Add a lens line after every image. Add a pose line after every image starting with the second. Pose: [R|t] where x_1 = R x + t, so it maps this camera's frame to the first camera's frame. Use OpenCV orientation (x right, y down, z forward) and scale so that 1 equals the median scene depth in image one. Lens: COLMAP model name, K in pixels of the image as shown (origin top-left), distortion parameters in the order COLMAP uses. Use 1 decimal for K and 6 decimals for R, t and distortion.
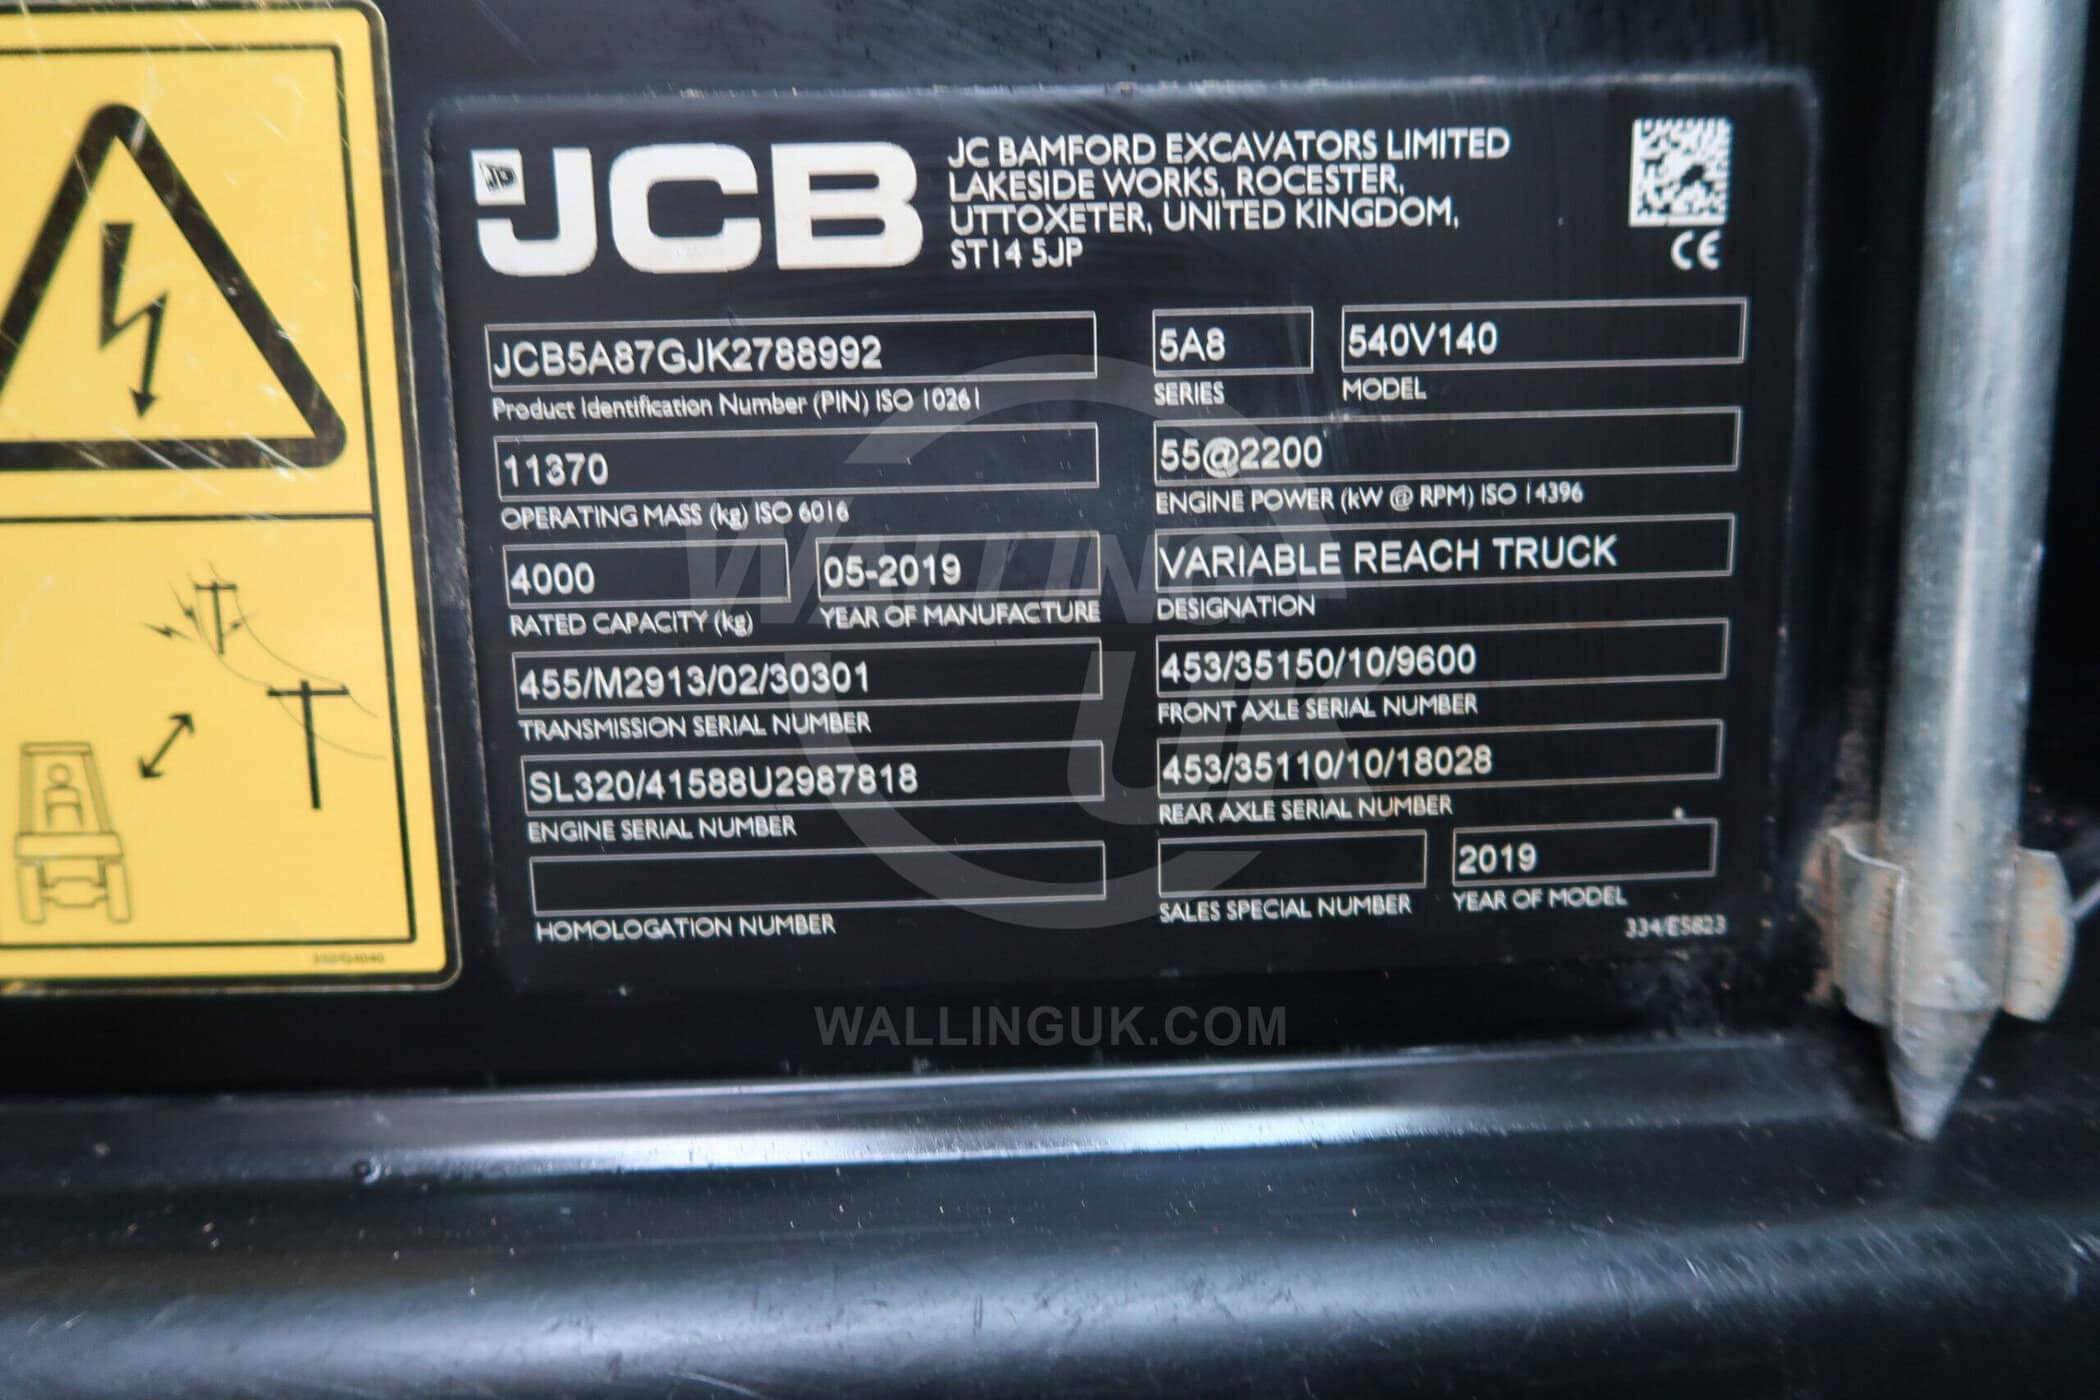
lens RADIAL K [[1443.8, 0, 1051.5], [0, 1443.8, 699.5], [0, 0, 1]] dist [-0.031170, 0.008270]
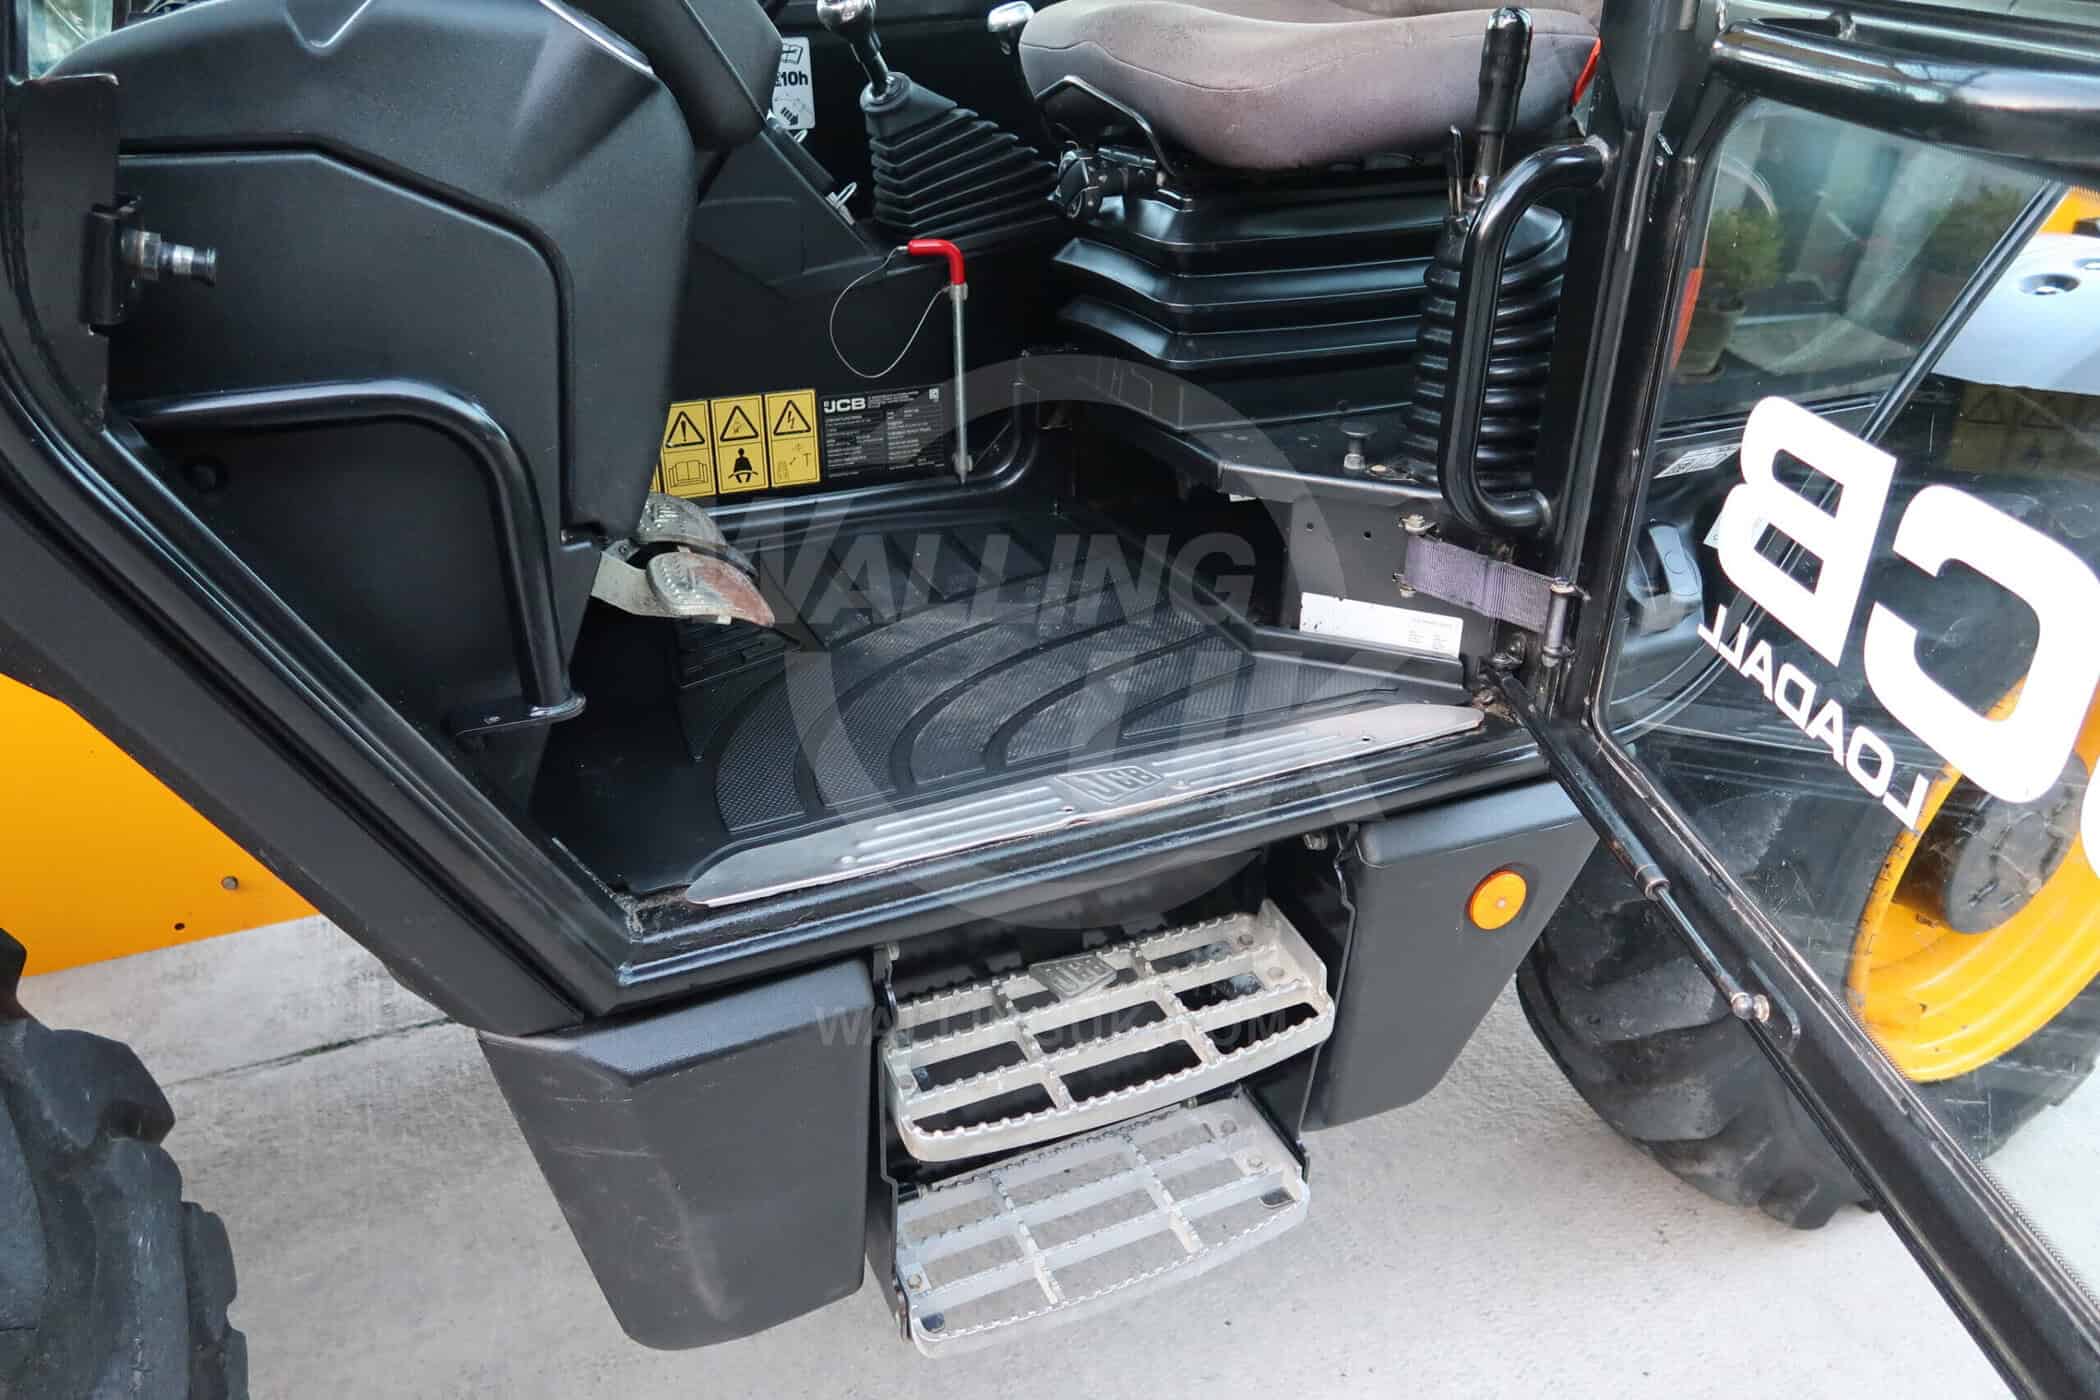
lens RADIAL K [[1443.8, 0, 1049.8], [0, 1443.8, 705.3], [0, 0, 1]] dist [-0.031170, 0.008270]
pose [[0.928018, -0.148436, 0.341687, -2.695869], [0.046269, 0.956015, 0.289647, -1.188403], [-0.369652, -0.252988, 0.894066, -9.242857]]
